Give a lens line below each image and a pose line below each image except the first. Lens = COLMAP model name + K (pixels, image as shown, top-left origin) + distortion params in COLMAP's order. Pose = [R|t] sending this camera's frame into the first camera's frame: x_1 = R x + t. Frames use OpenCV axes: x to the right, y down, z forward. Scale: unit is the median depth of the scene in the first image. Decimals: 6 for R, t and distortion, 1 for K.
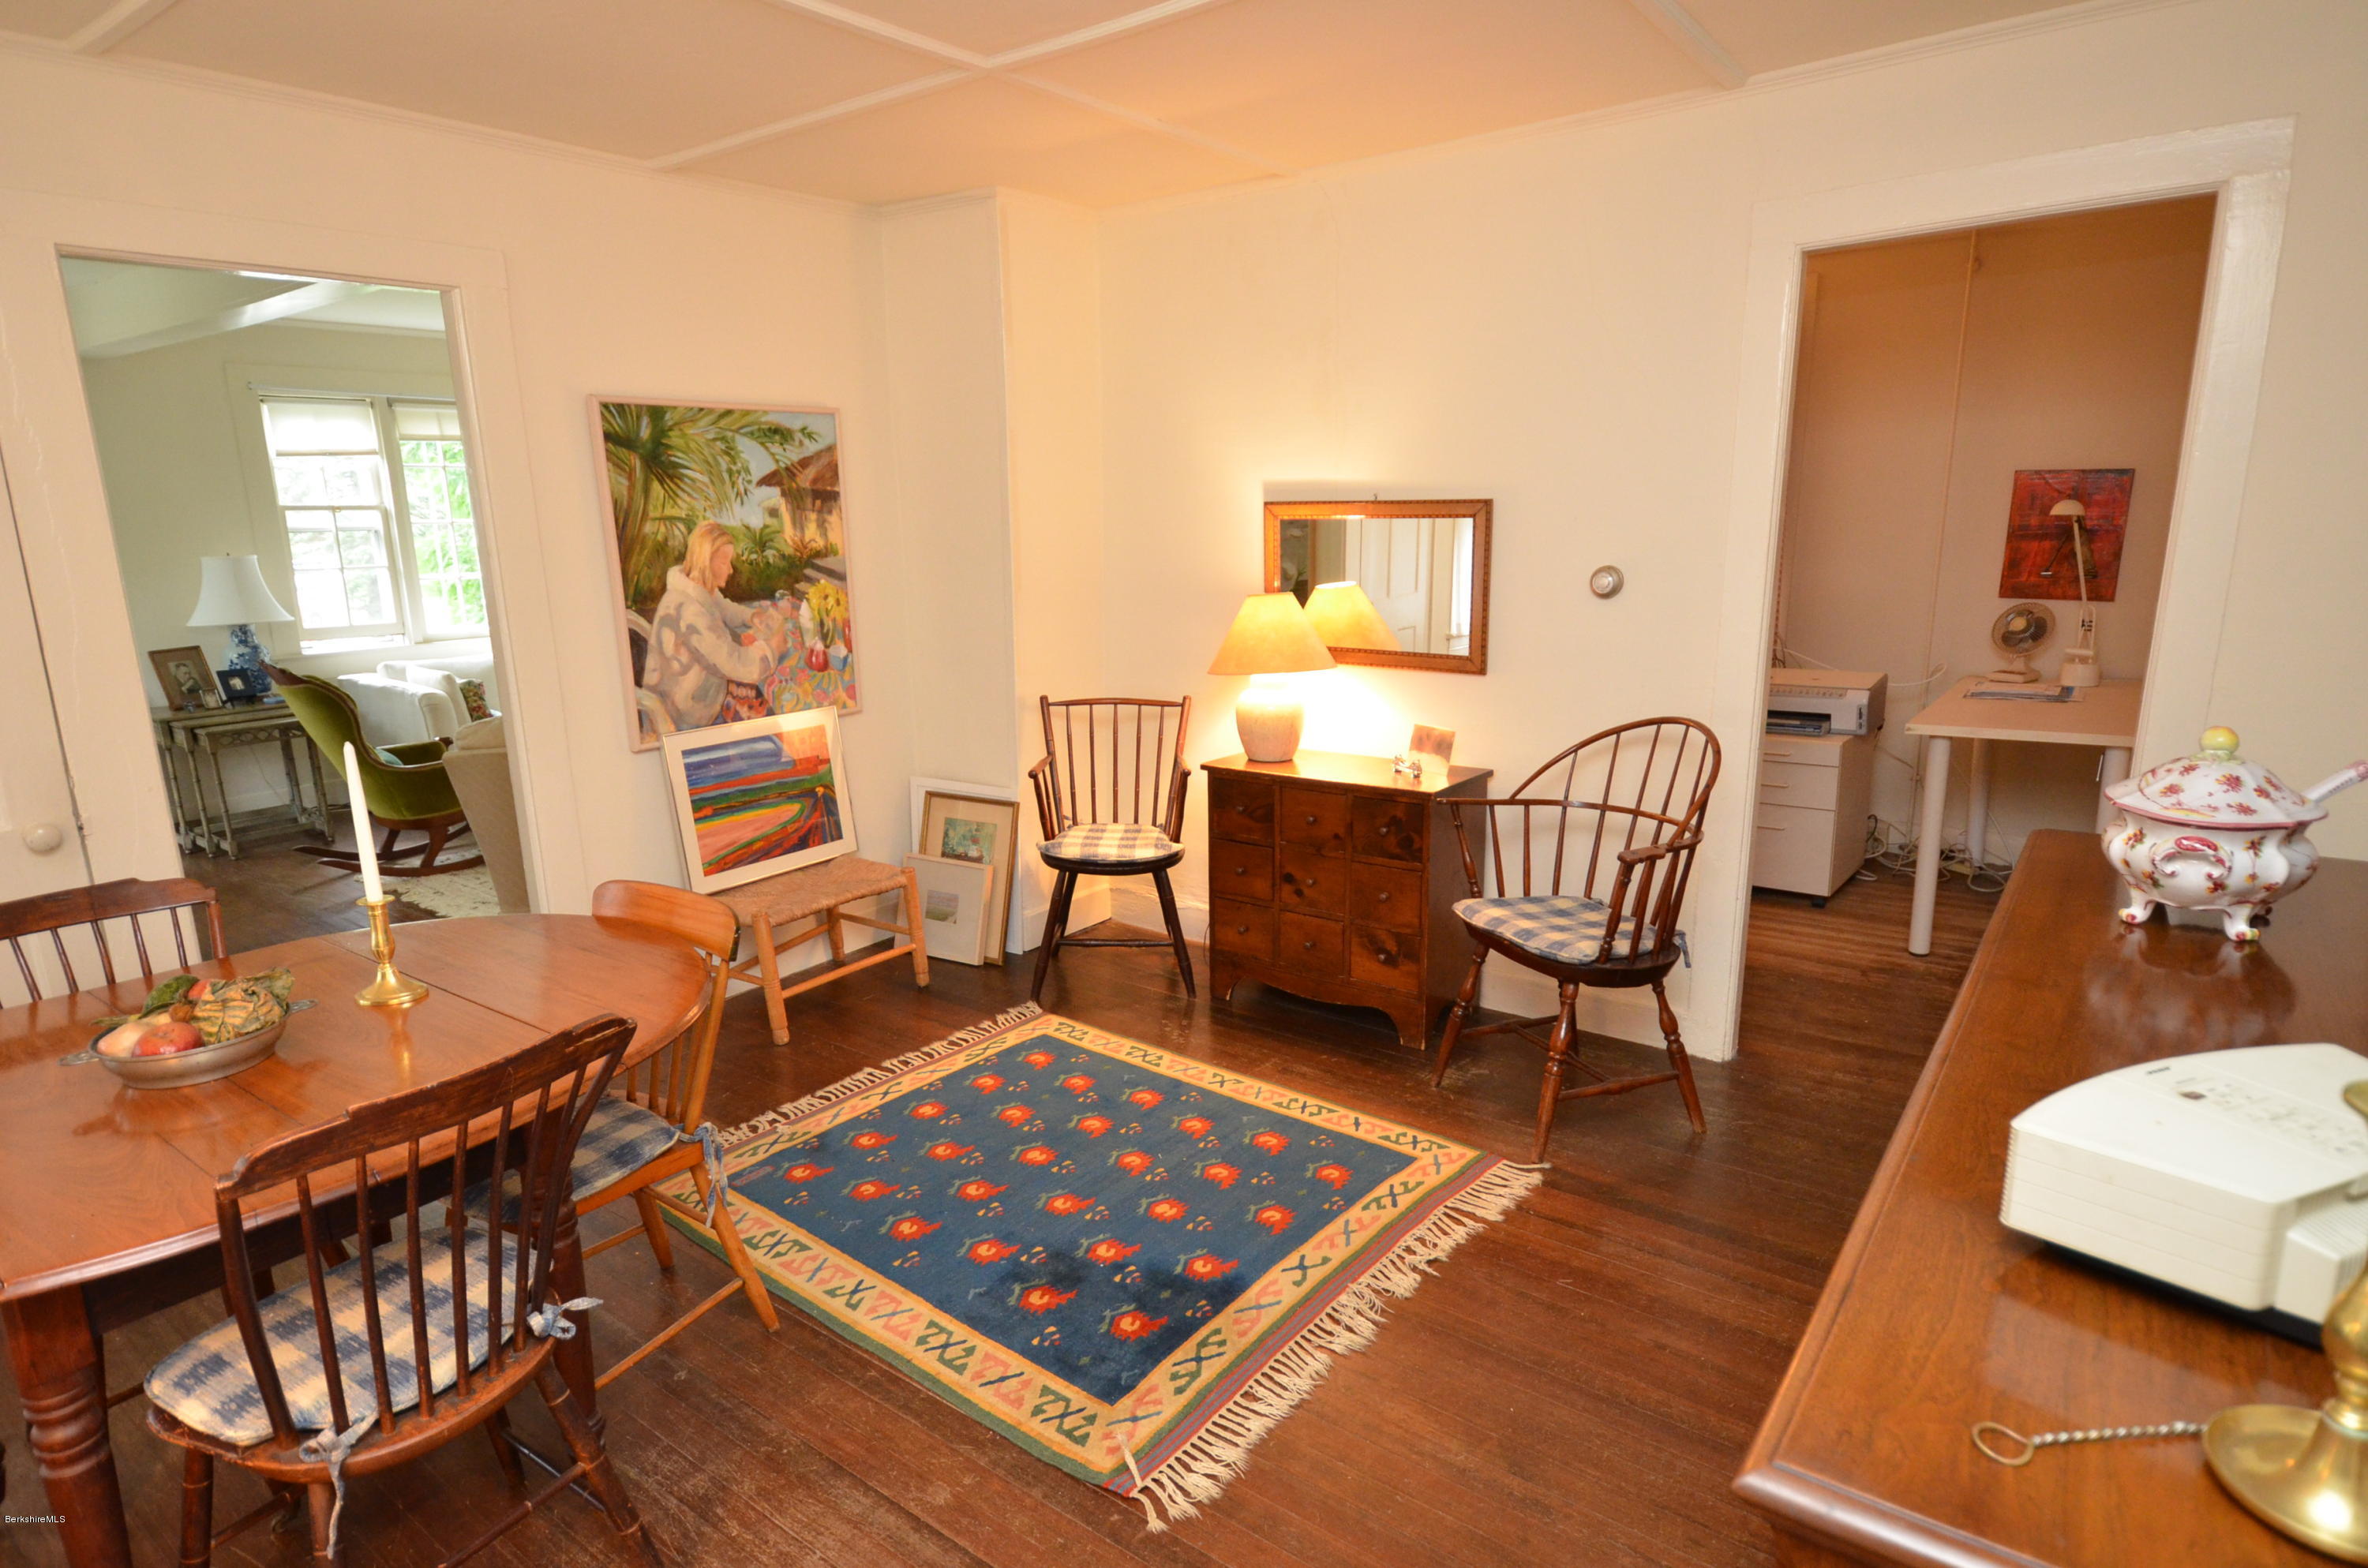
lens RADIAL K [[1283.4, 0, 1184.2], [0, 1283.4, 795.4], [0, 0, 1]] dist [0.001895, -0.000493]
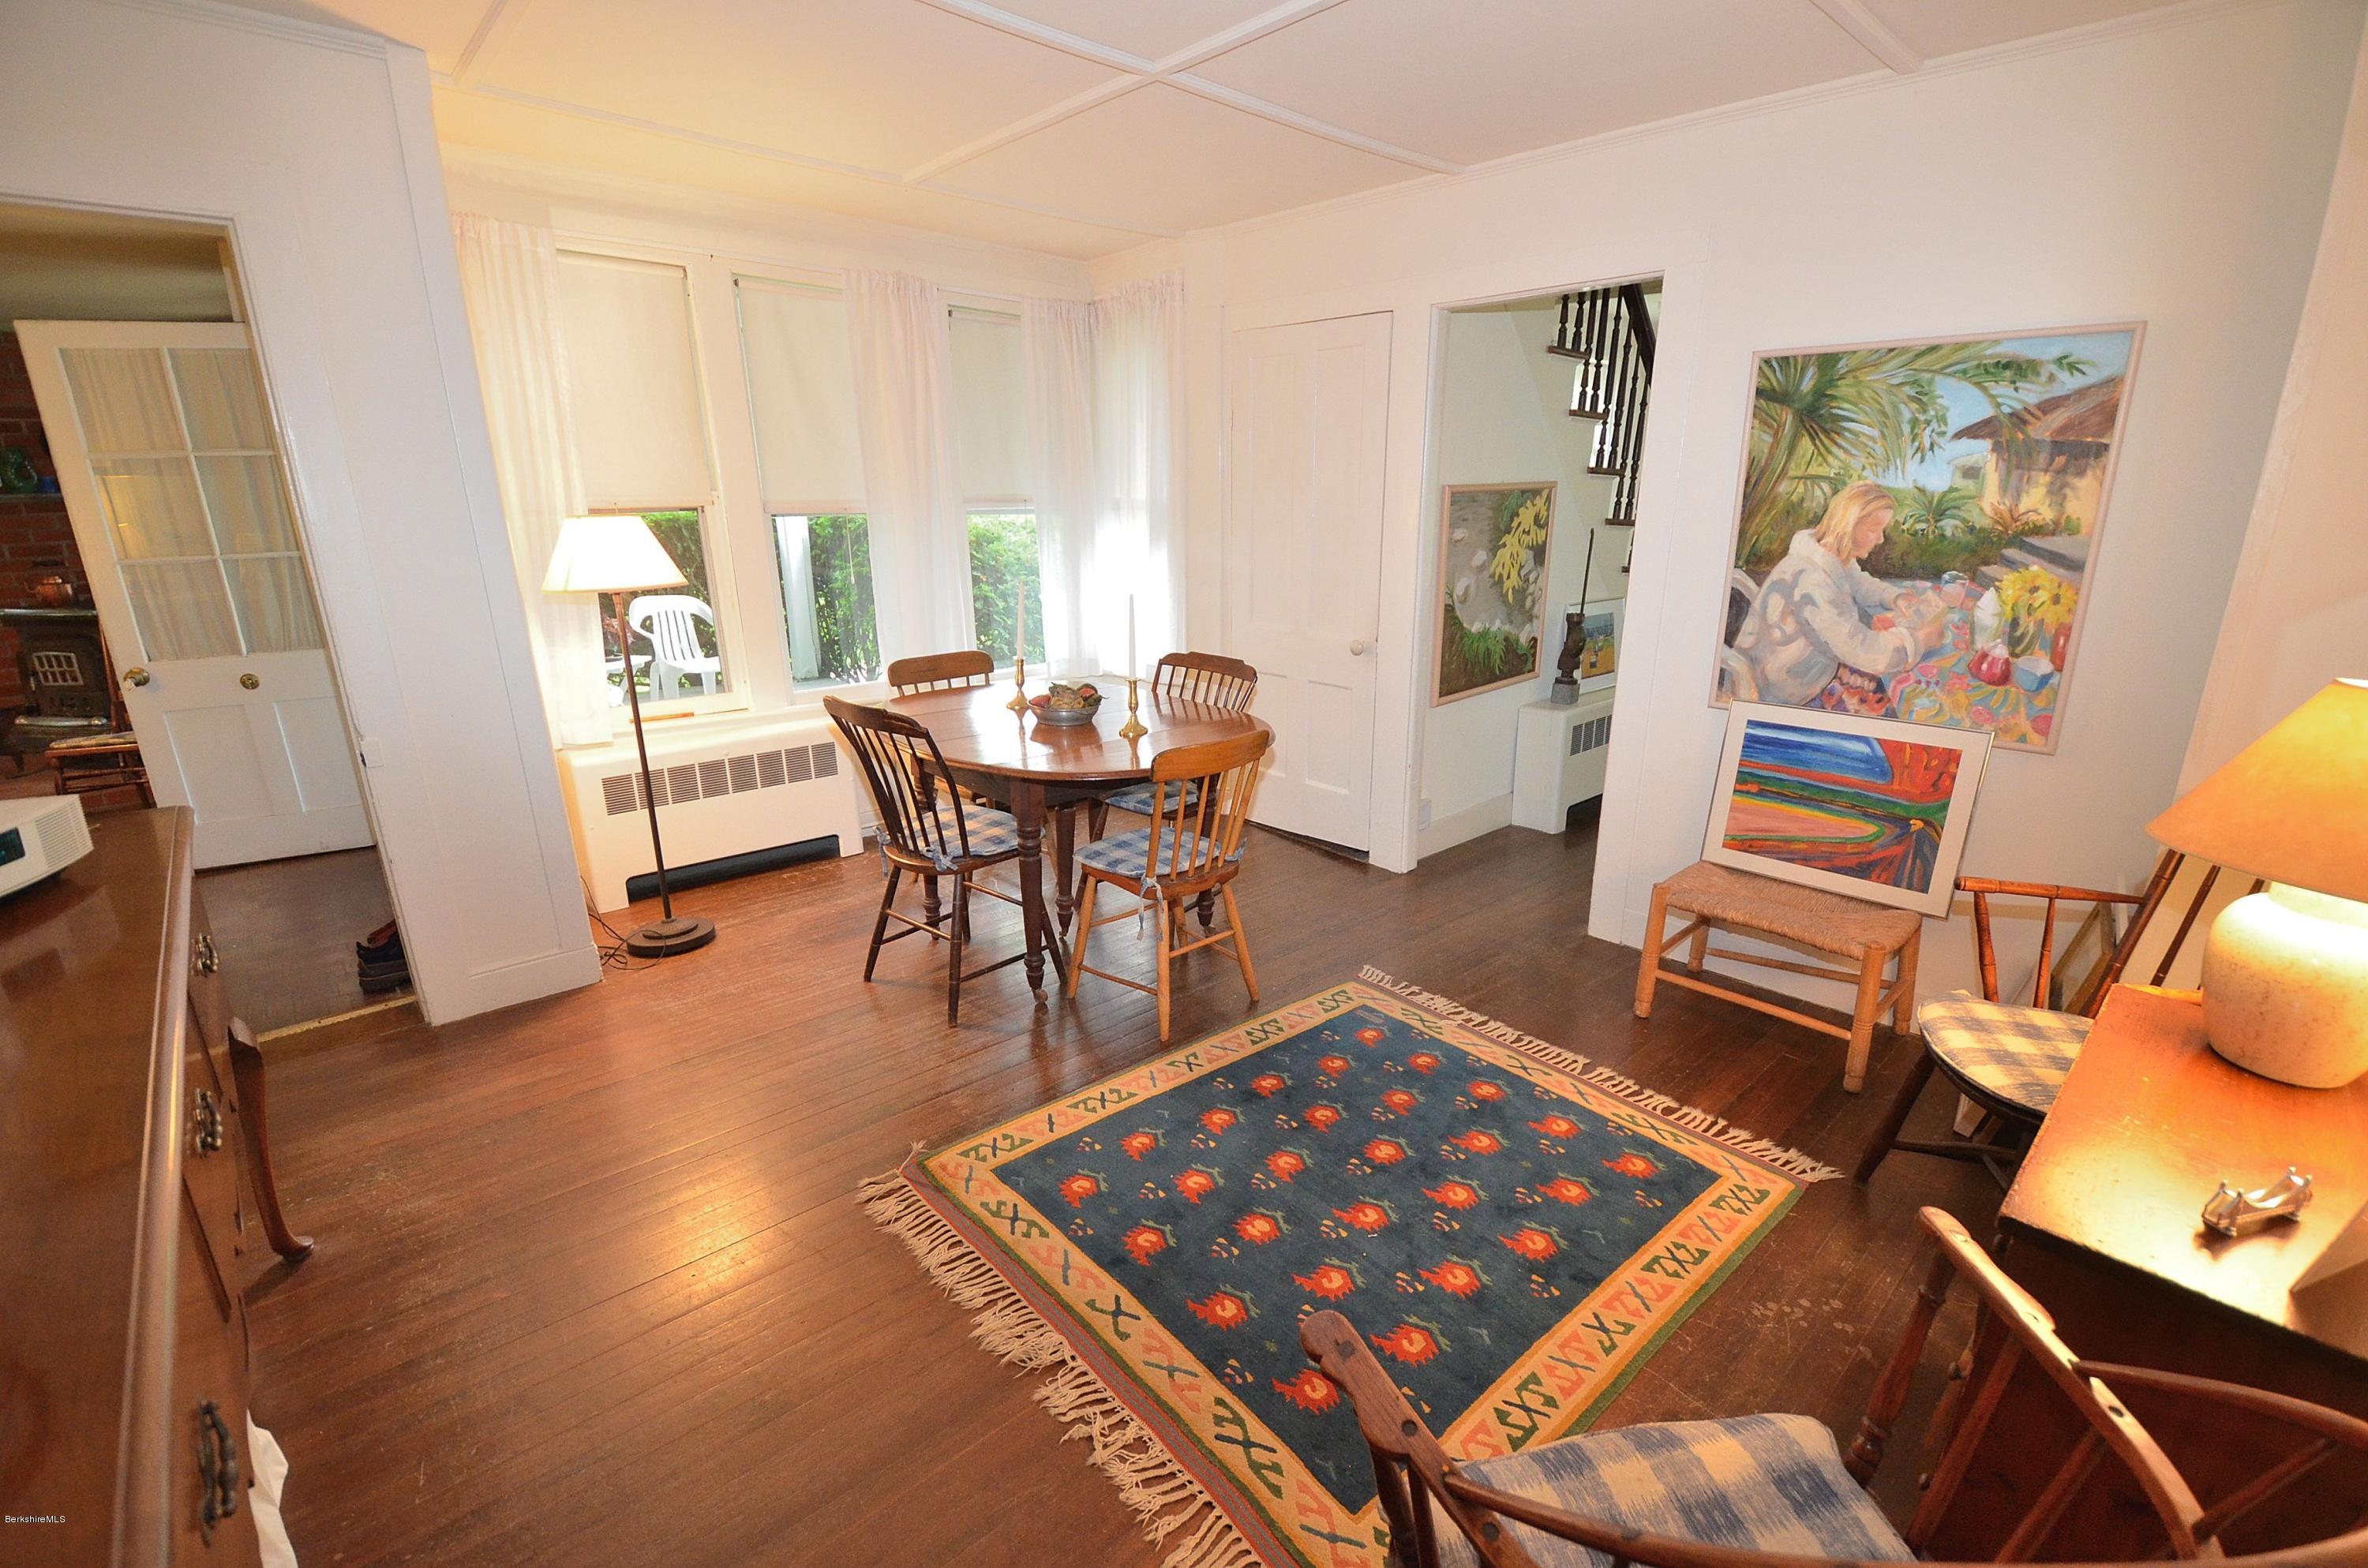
lens RADIAL K [[1023.2, 0, 1174.7], [0, 1023.2, 789.2], [0, 0, 1]] dist [-0.003423, -0.003108]
pose [[-0.182061, 0.293426, -0.938485, 0.432628], [-0.217771, 0.918702, 0.329487, -0.146338], [0.958869, 0.264362, -0.103360, 0.669786]]
